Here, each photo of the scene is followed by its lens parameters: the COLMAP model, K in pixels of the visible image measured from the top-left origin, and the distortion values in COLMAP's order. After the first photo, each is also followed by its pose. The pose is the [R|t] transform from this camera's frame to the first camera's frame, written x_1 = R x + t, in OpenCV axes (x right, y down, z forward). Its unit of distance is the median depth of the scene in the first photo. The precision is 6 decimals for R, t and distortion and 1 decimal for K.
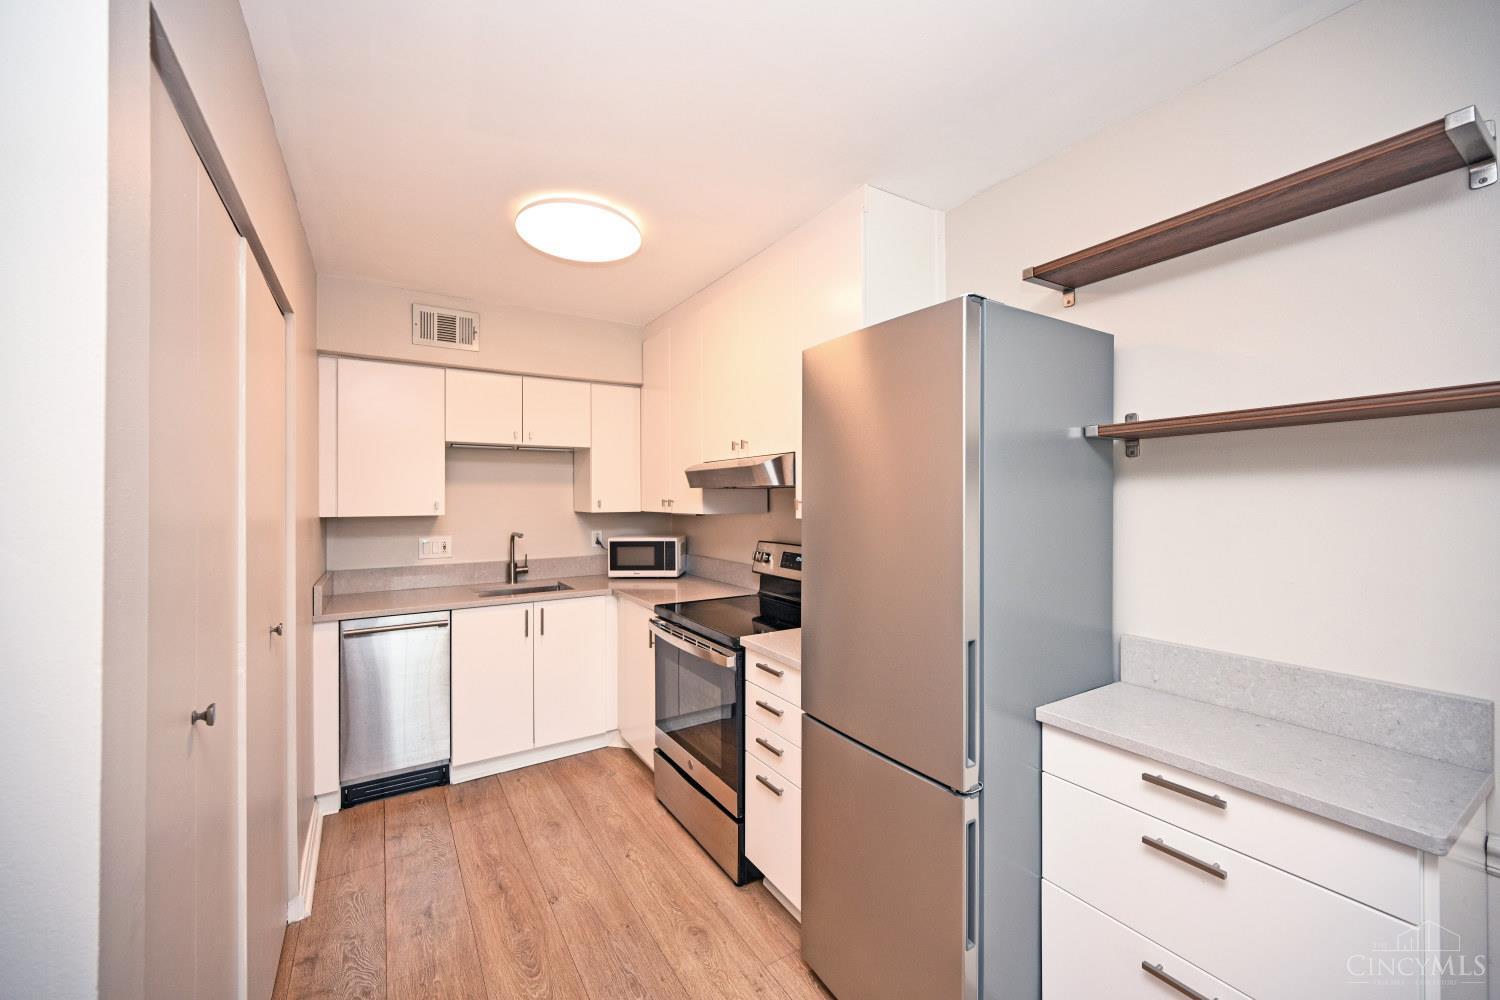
lens RADIAL K [[592.9, 0, 752.5], [0, 592.9, 493.9], [0, 0, 1]] dist [0.000115, 0.000248]
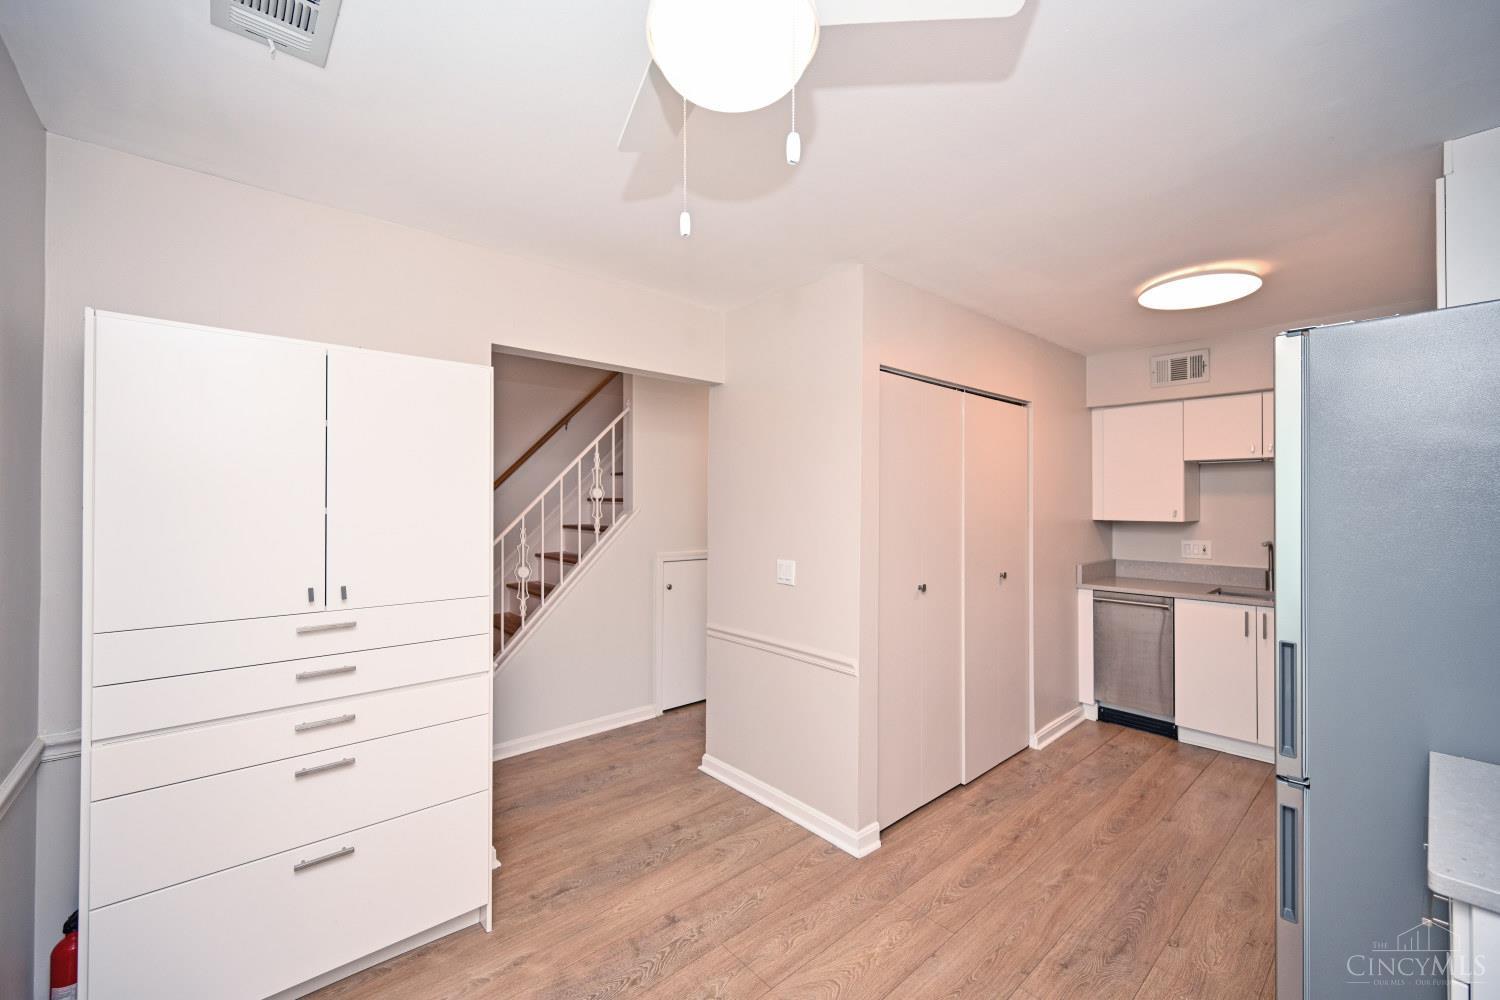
lens RADIAL K [[592.9, 0, 742.5], [0, 592.9, 502.7], [0, 0, 1]] dist [0.000115, 0.000248]
pose [[0.147552, 0.001594, -0.989053, 0.562054], [0.003116, 0.999993, 0.002077, -0.008787], [0.989049, -0.003389, 0.147546, -0.071754]]
